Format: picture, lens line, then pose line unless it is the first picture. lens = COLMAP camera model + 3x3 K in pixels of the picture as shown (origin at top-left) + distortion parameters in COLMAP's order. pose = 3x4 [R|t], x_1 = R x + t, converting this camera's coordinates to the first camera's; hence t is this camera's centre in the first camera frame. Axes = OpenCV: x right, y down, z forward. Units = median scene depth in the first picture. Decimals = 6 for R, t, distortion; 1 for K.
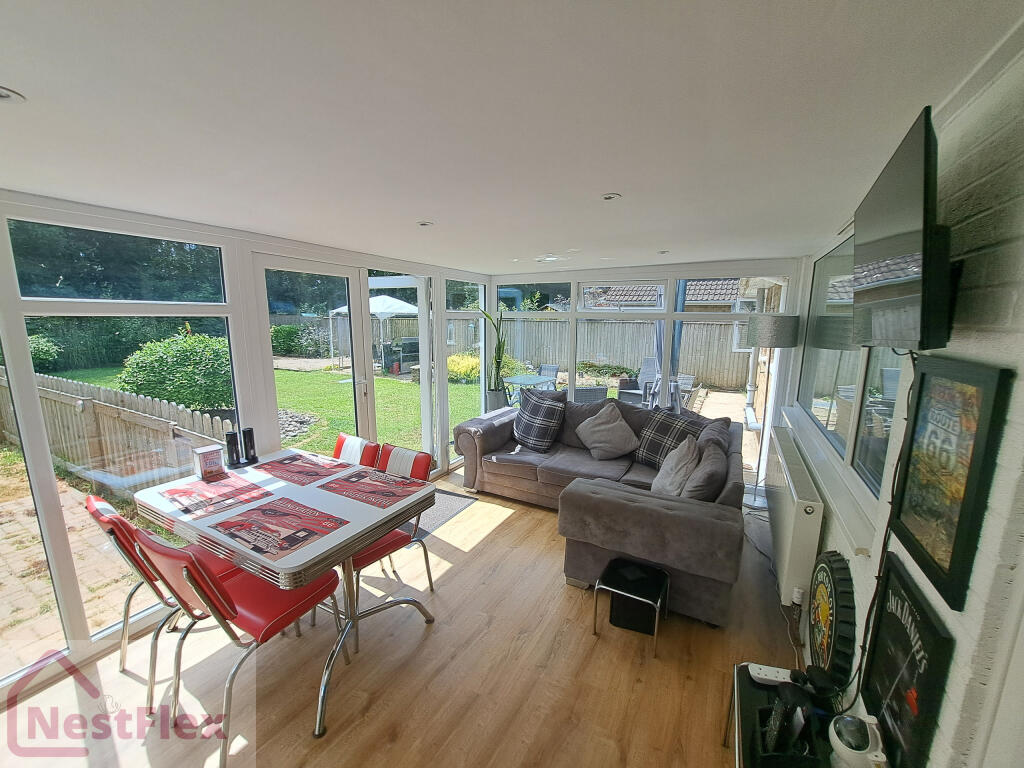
lens RADIAL K [[406.3, 0, 512.5], [0, 406.3, 387.9], [0, 0, 1]] dist [-0.016086, 0.000204]
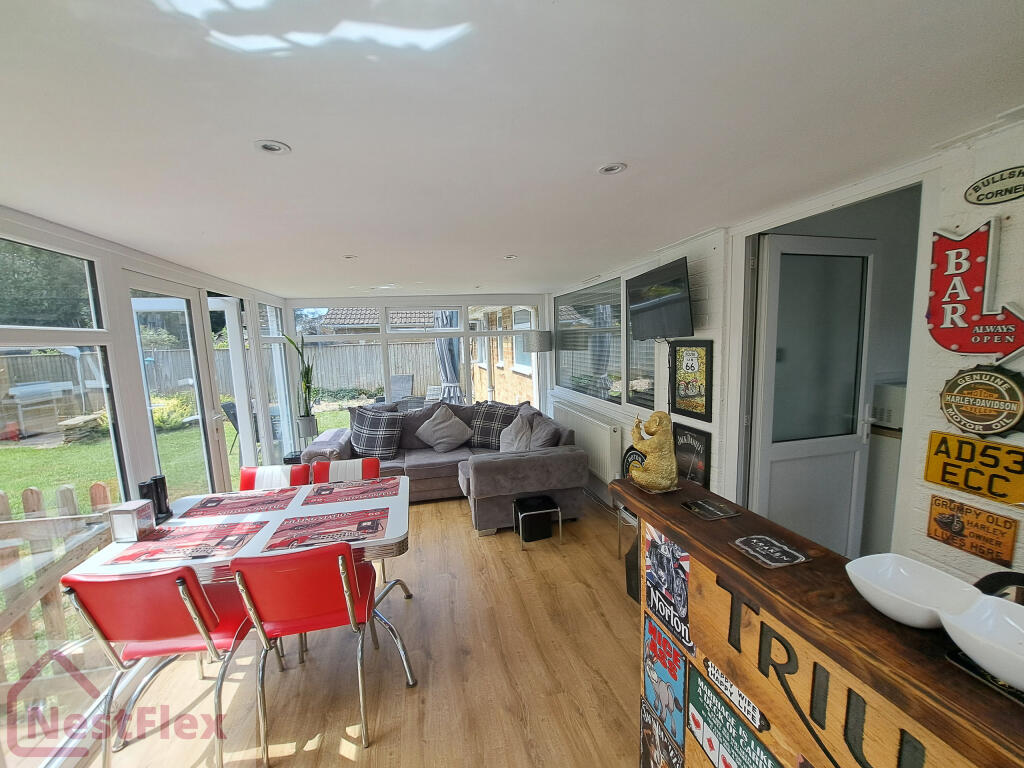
lens RADIAL K [[406.3, 0, 512.7], [0, 406.3, 387.4], [0, 0, 1]] dist [-0.016086, 0.000204]
pose [[0.754996, -0.110673, 0.646323, -0.582322], [0.147640, 0.989036, -0.003107, 0.028439], [-0.638893, 0.097769, 0.763058, -0.113749]]
